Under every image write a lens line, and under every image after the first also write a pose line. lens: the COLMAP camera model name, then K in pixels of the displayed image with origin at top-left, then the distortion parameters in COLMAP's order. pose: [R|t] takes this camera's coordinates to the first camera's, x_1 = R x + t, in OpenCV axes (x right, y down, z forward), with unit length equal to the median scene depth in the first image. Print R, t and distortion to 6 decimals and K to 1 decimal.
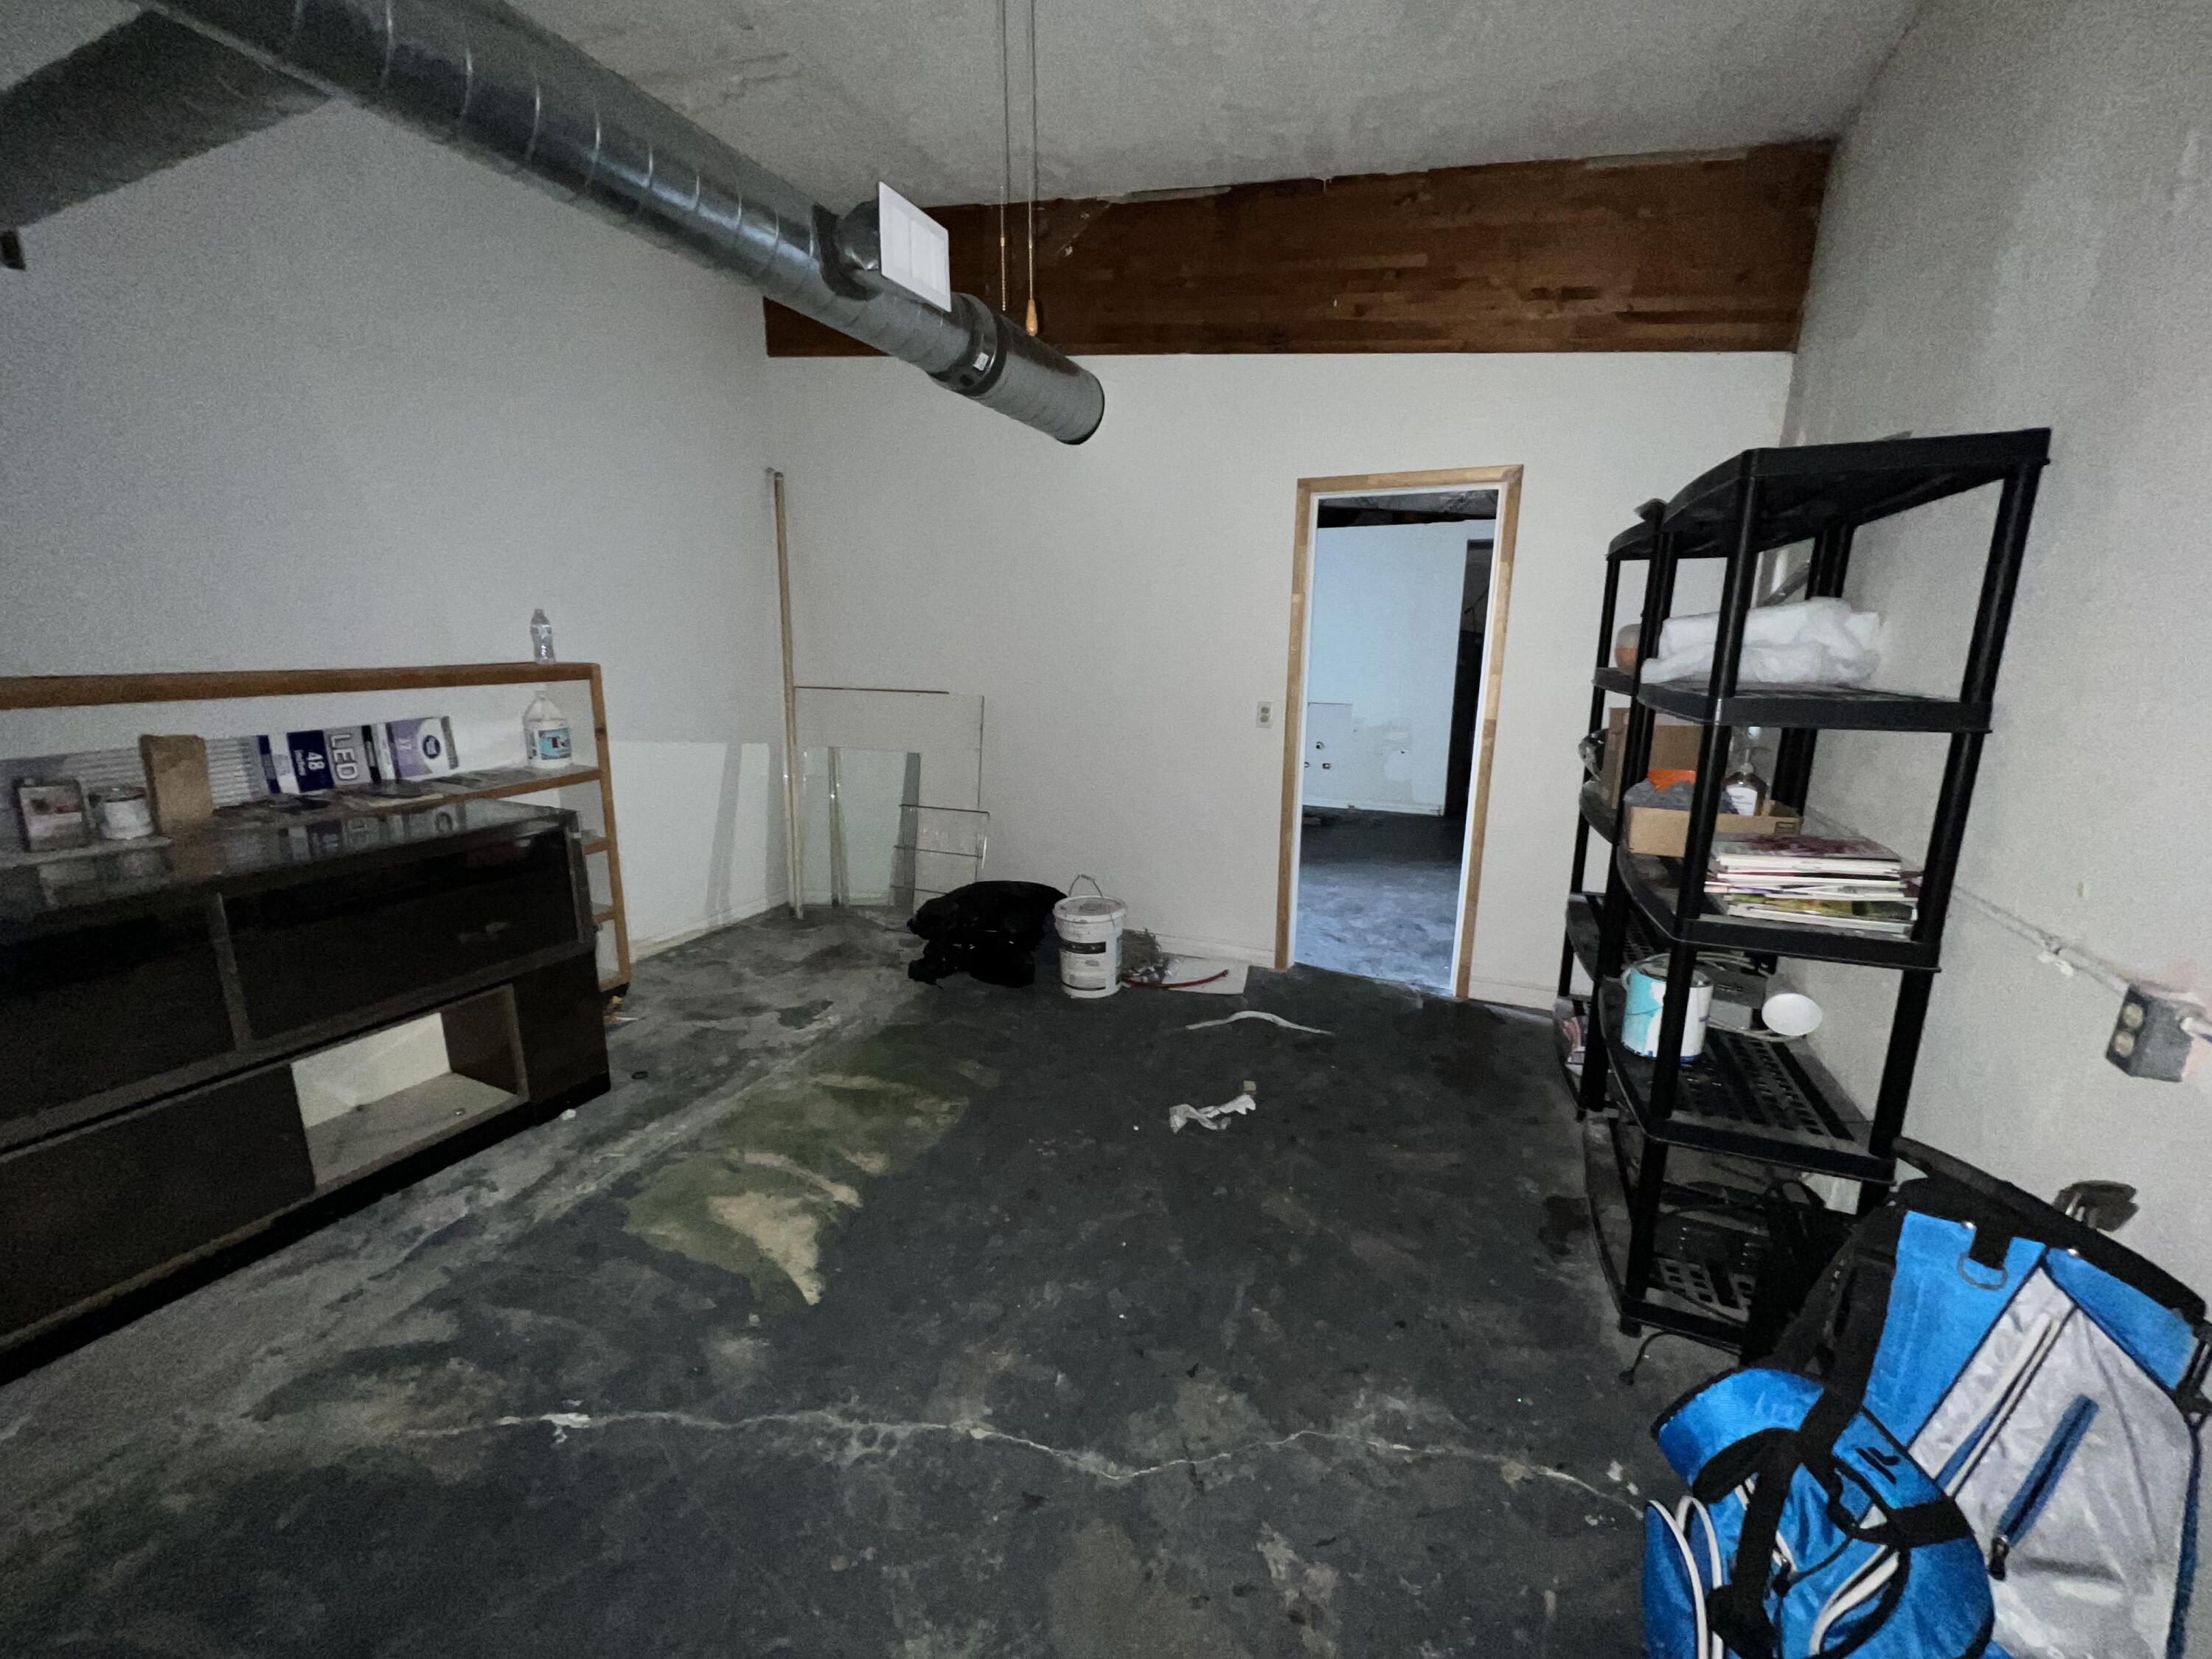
lens RADIAL K [[879.3, 0, 1093.8], [0, 879.3, 823.2], [0, 0, 1]] dist [-0.000034, -0.000257]
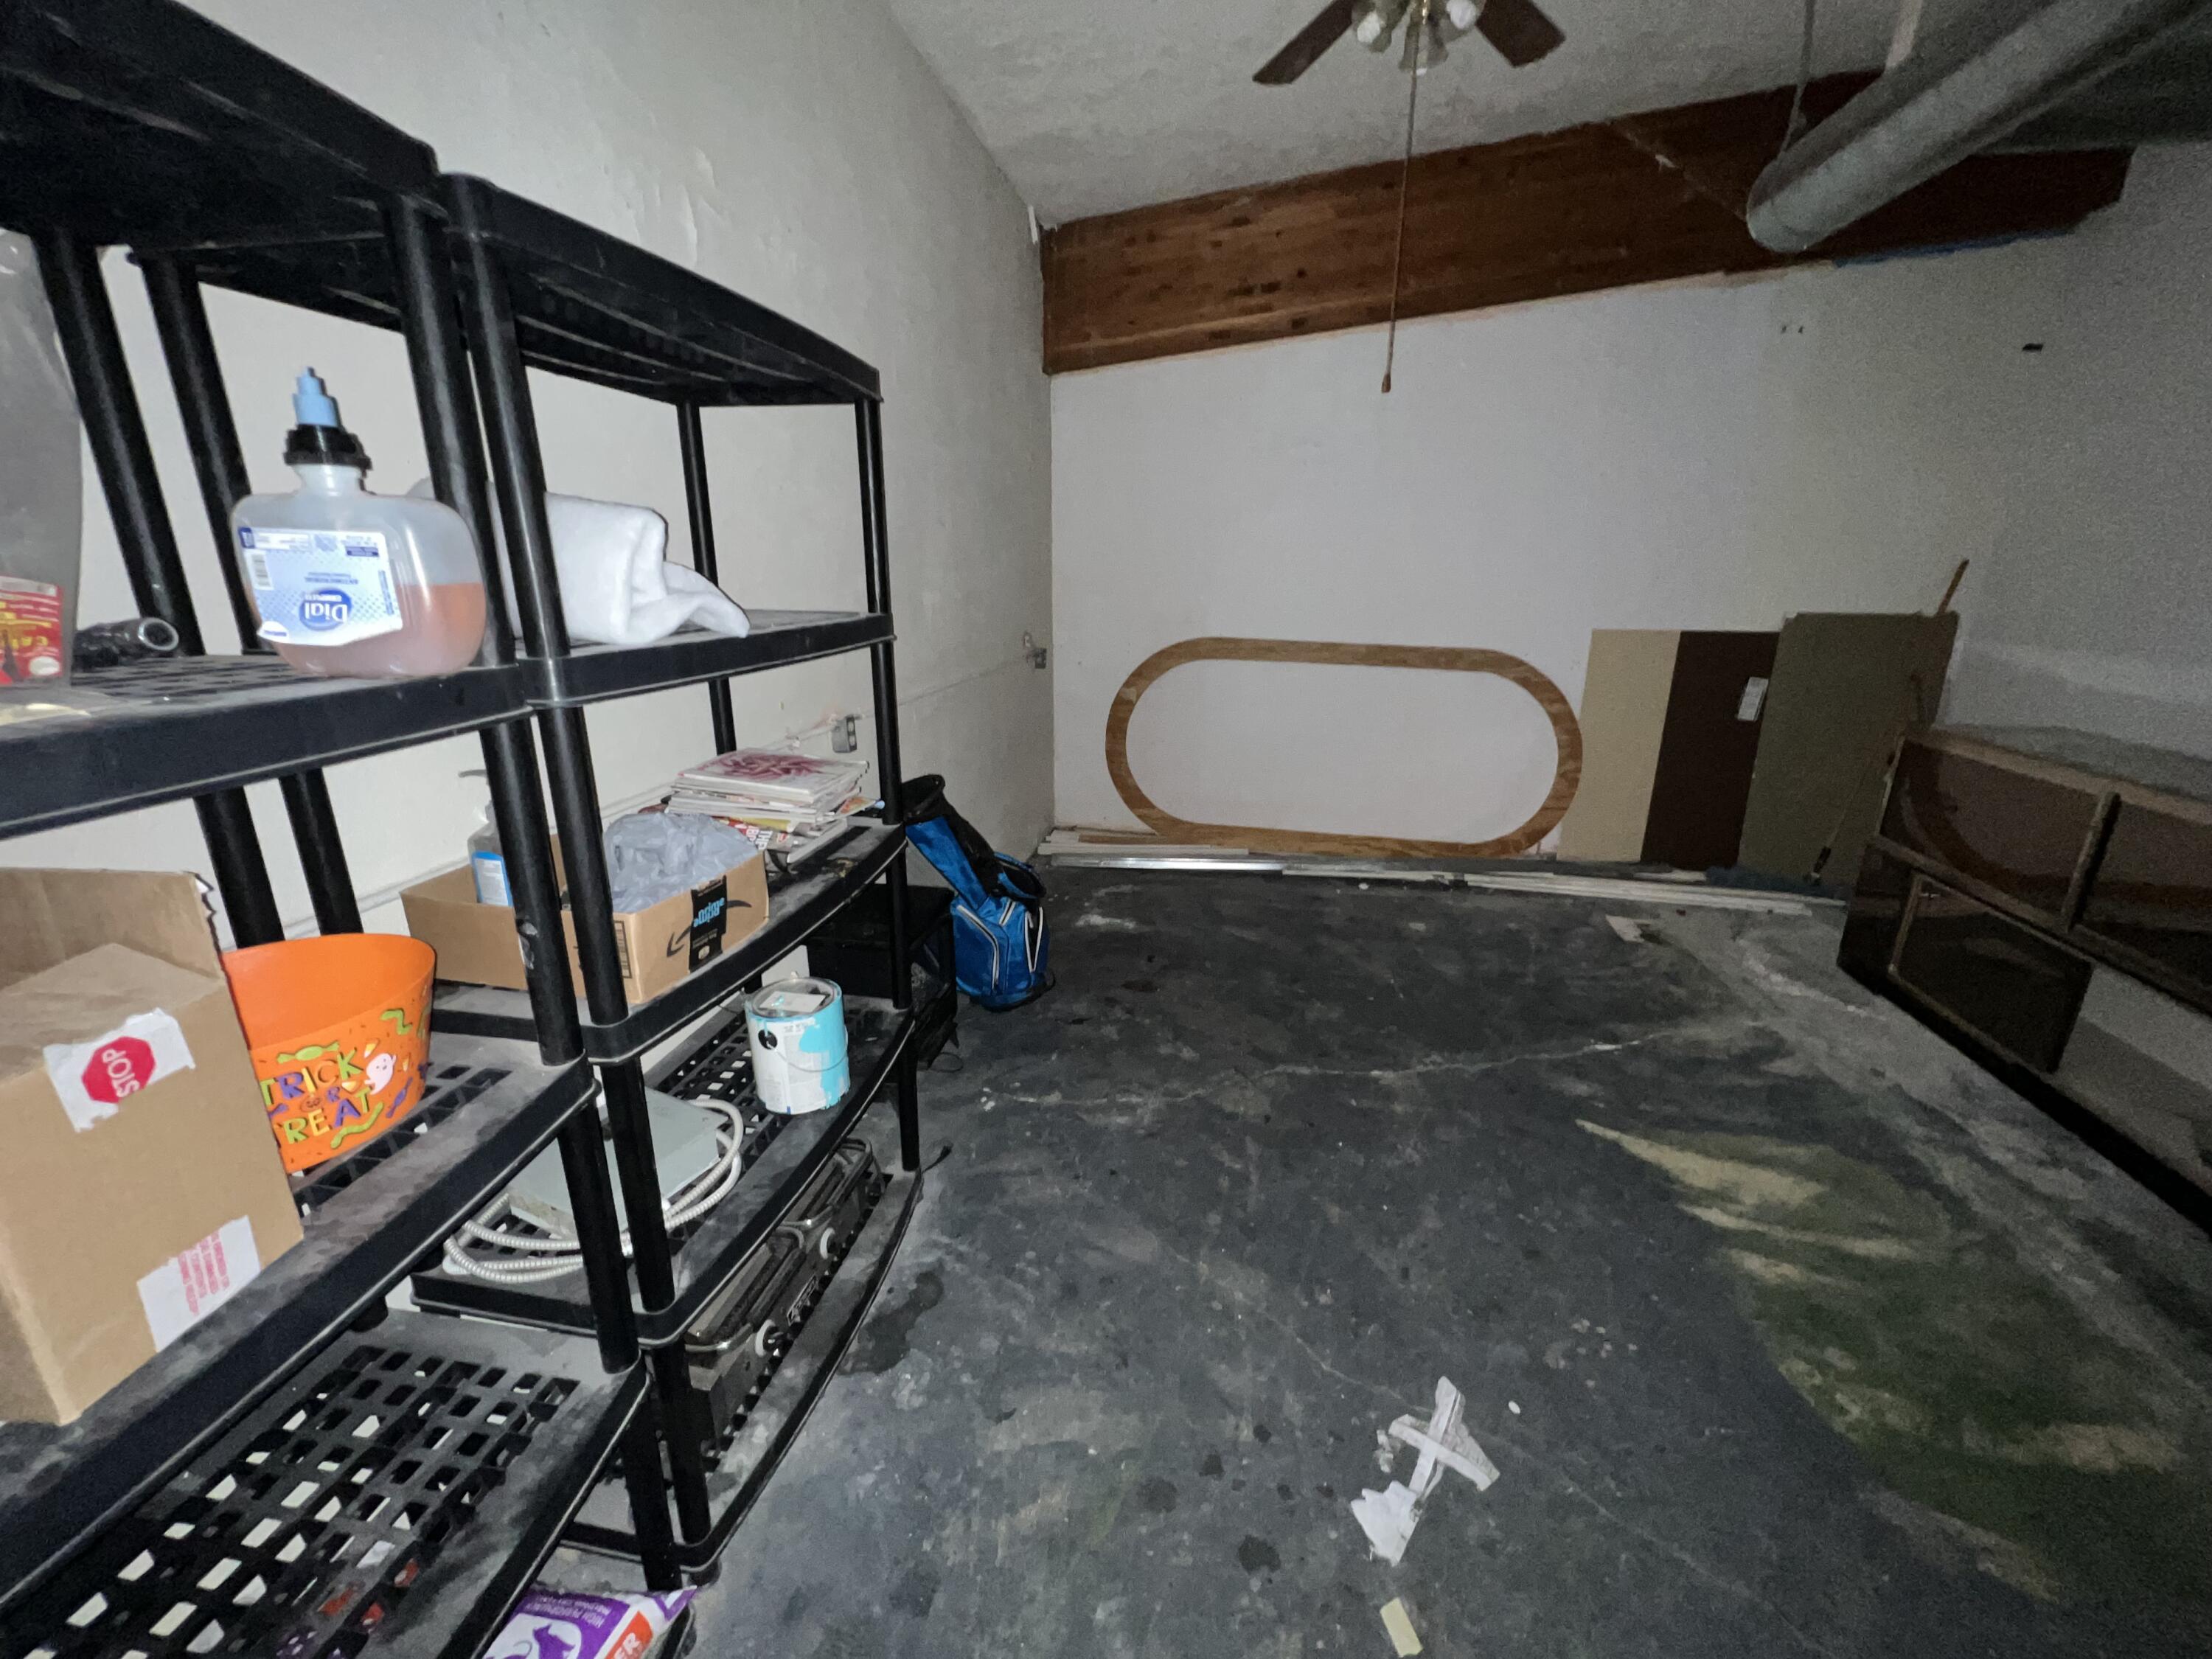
lens RADIAL K [[879.3, 0, 1104.2], [0, 879.3, 831.7], [0, 0, 1]] dist [-0.000034, -0.000257]
pose [[-0.968888, 0.062802, -0.239398, 0.552304], [-0.062270, 0.874300, 0.481374, -0.330104], [0.239537, 0.481305, -0.843189, 1.589911]]
